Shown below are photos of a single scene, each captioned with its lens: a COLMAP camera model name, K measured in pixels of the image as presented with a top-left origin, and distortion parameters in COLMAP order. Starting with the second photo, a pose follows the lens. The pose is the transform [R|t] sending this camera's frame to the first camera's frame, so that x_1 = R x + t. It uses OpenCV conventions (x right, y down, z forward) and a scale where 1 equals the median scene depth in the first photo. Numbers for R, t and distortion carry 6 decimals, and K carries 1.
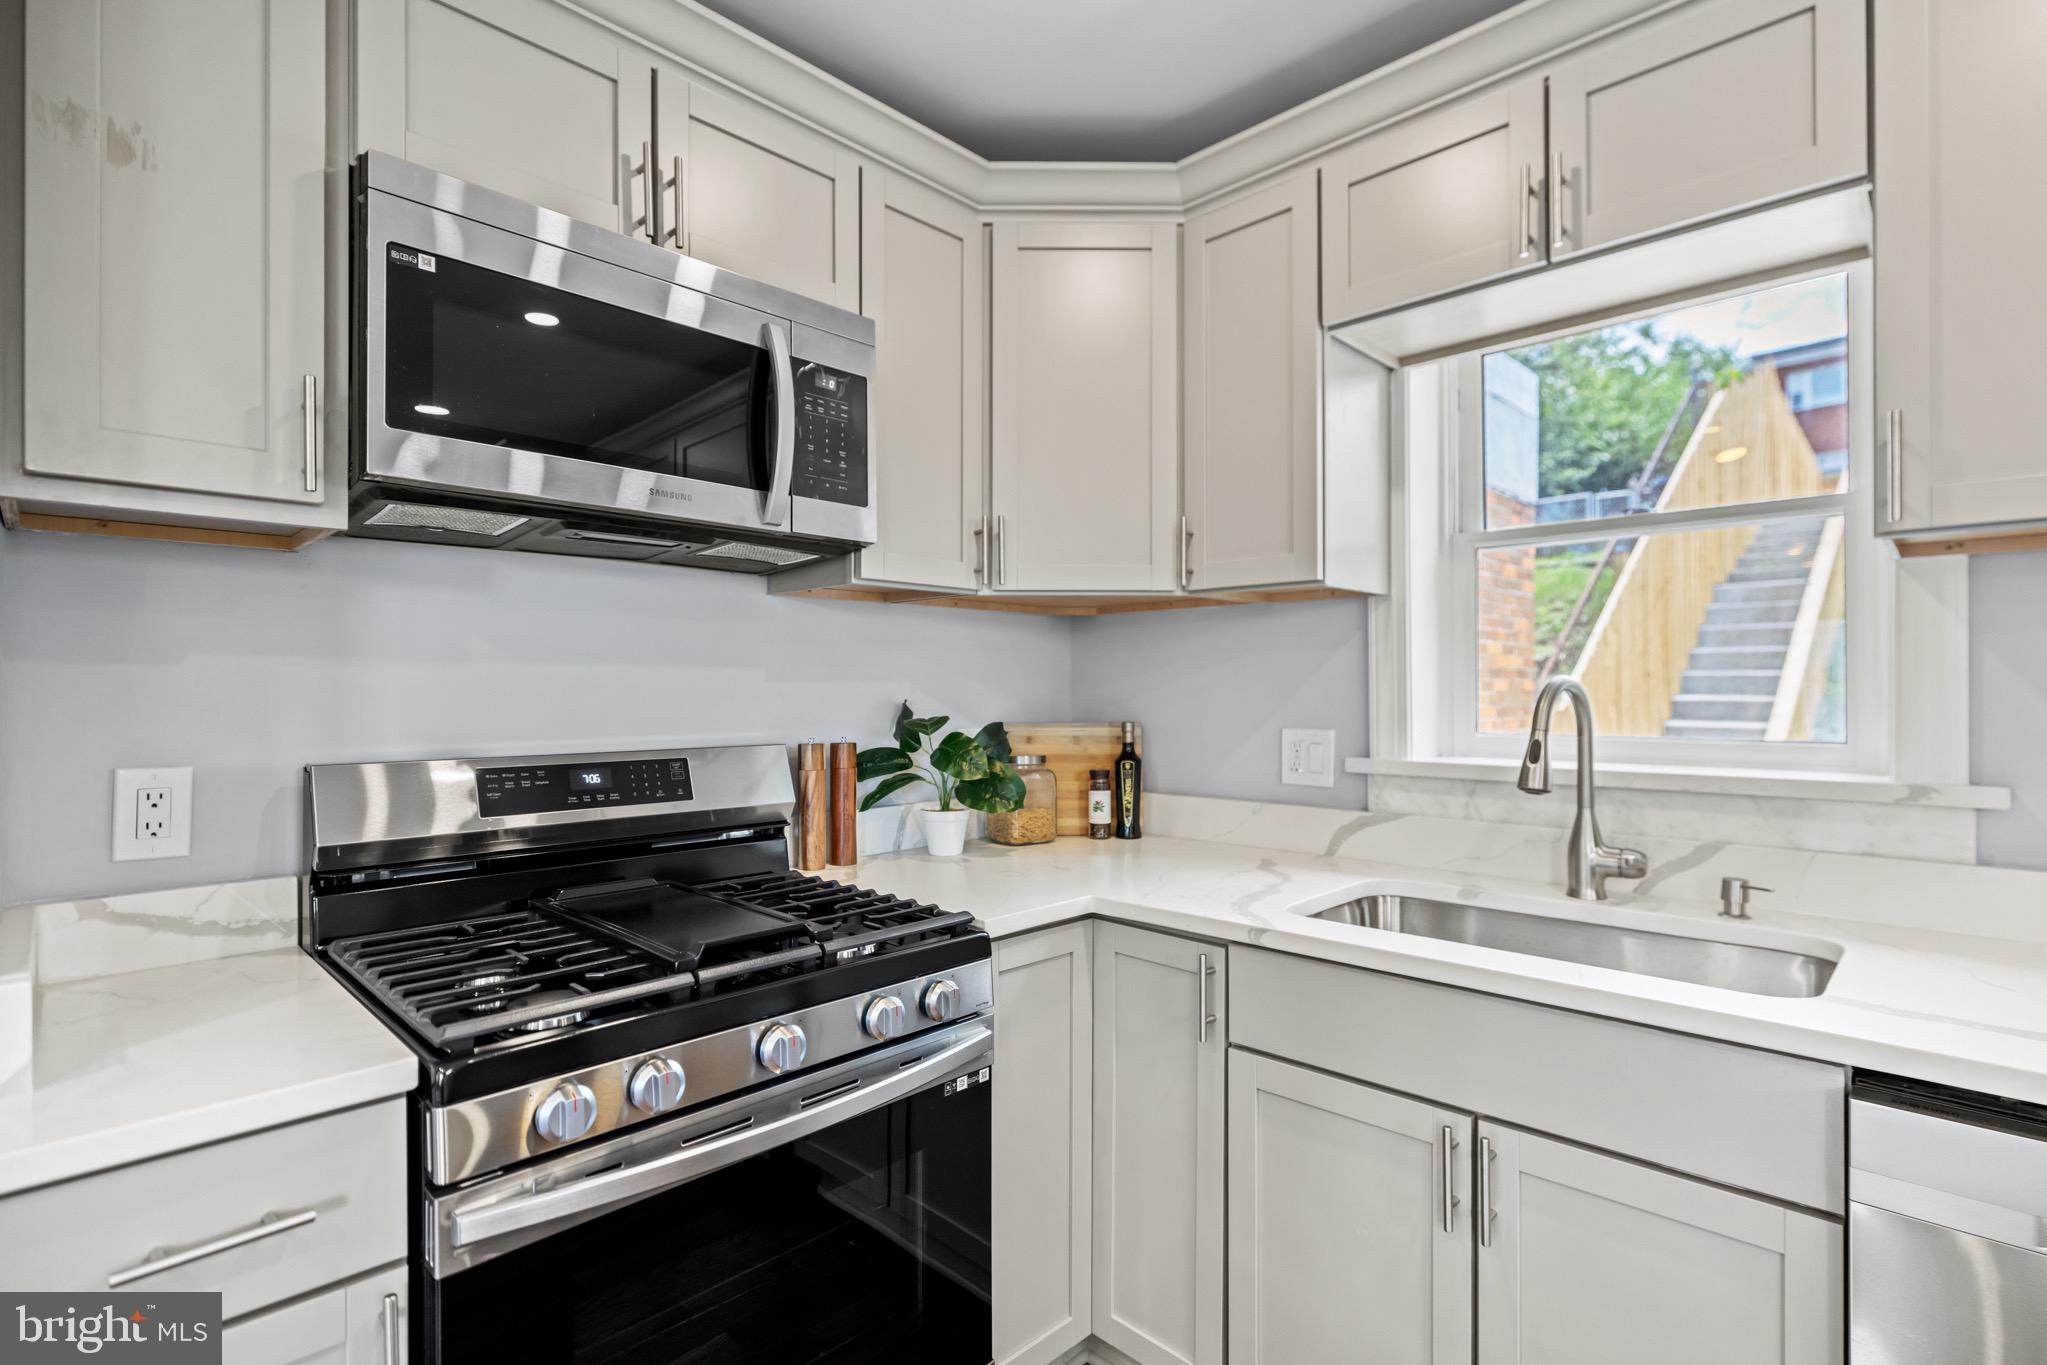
lens RADIAL K [[963.2, 0, 1029.2], [0, 963.2, 684.0], [0, 0, 1]] dist [-0.002871, -0.000162]
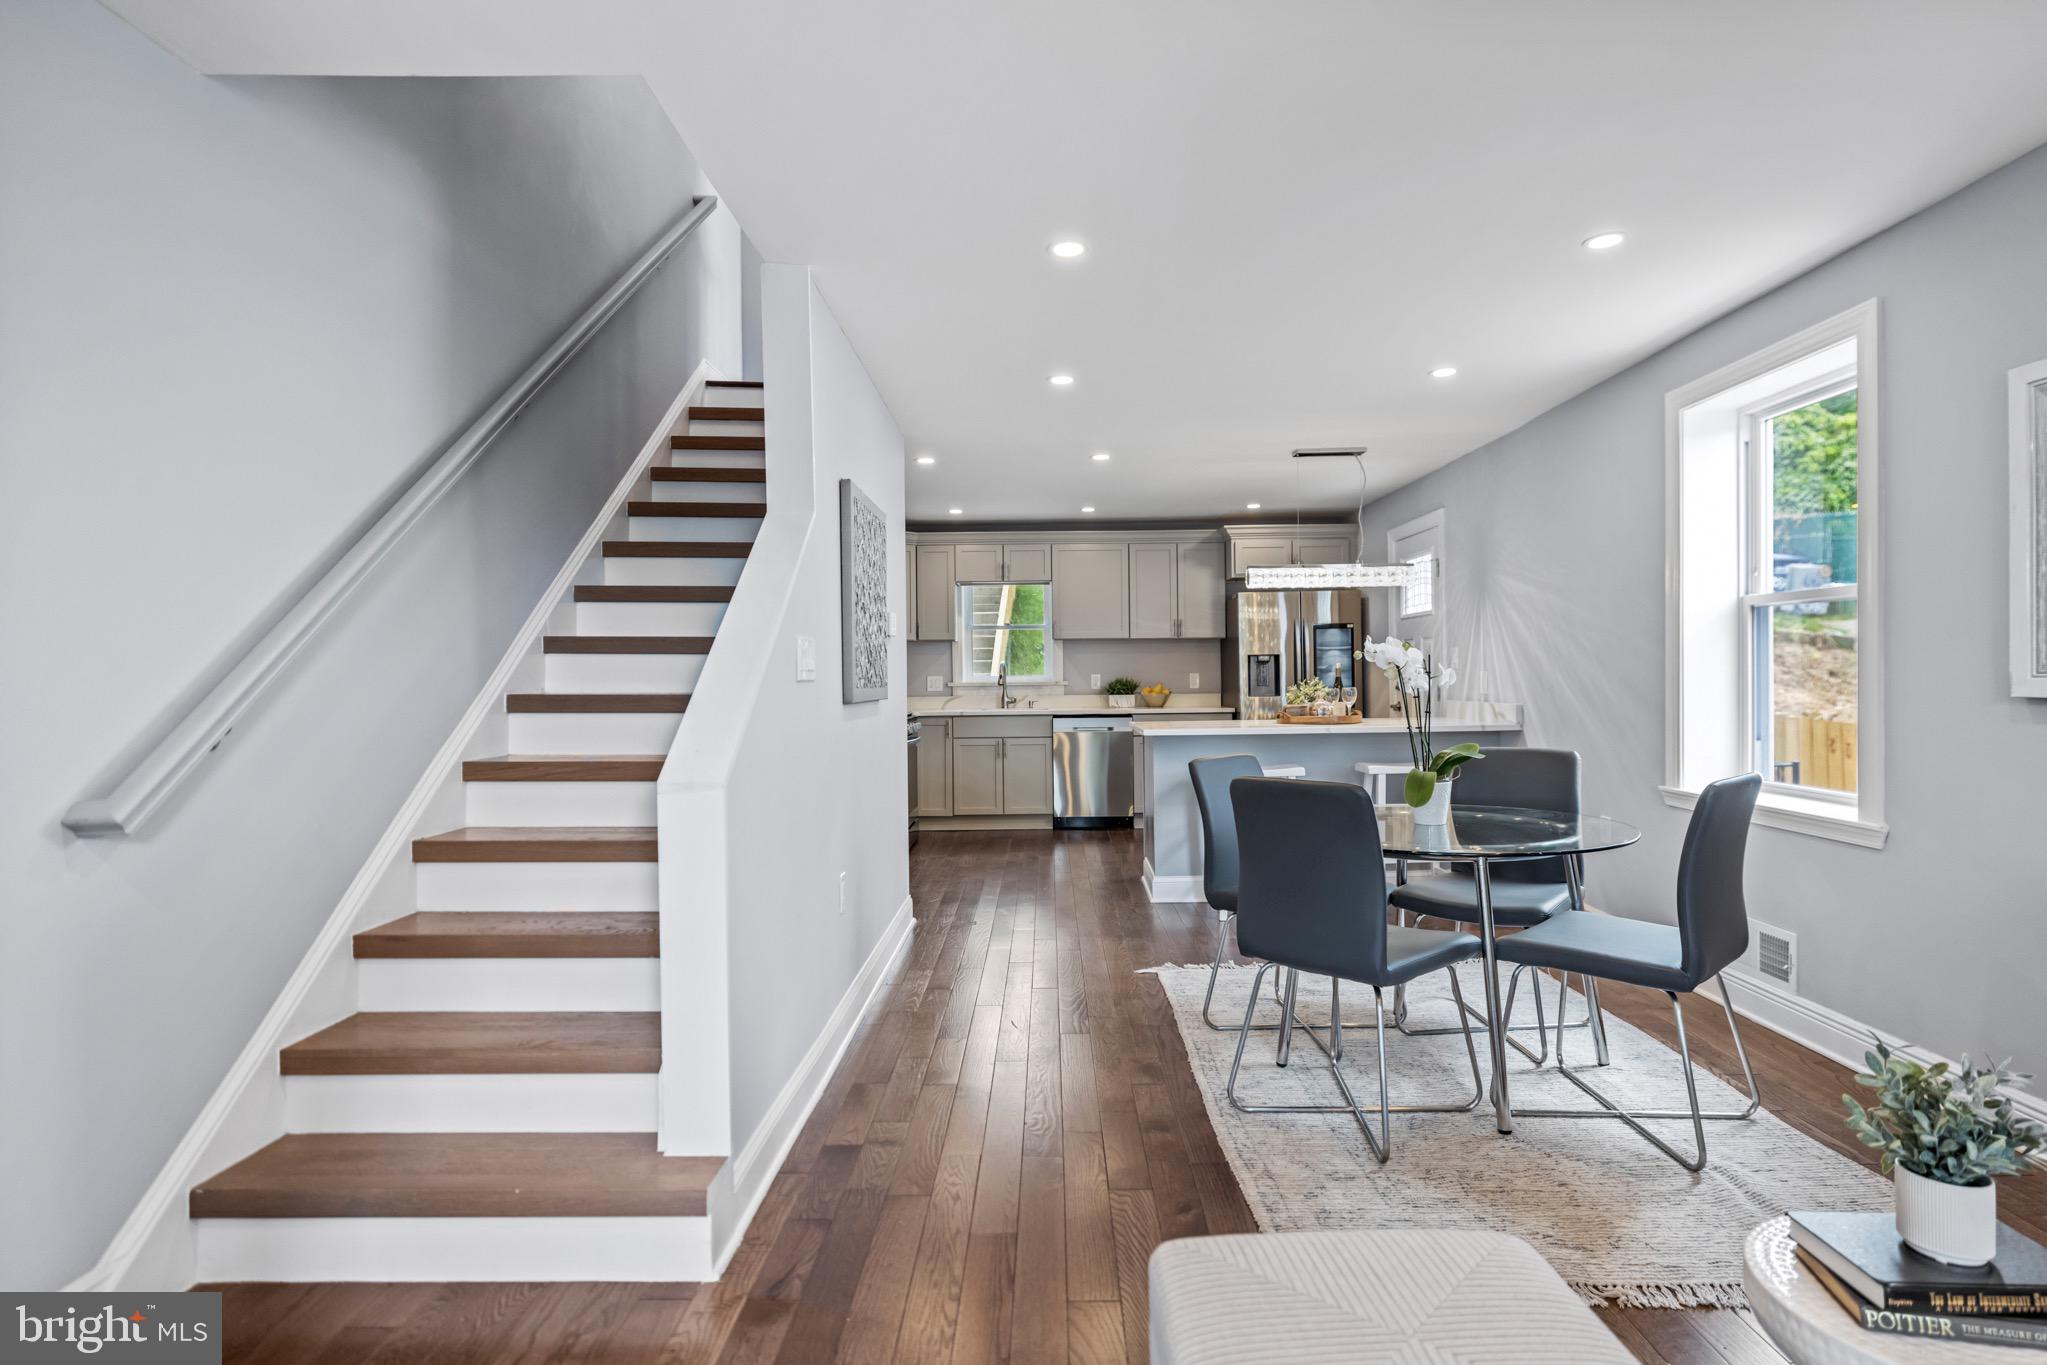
lens RADIAL K [[1048.7, 0, 1024.2], [0, 1048.7, 680.0], [0, 0, 1]] dist [-0.006756, 0.000619]
pose [[0.713350, -0.000709, 0.700808, -2.898459], [-0.005216, 0.999966, 0.006321, 0.043295], [-0.700789, -0.008164, 0.713322, -2.686695]]
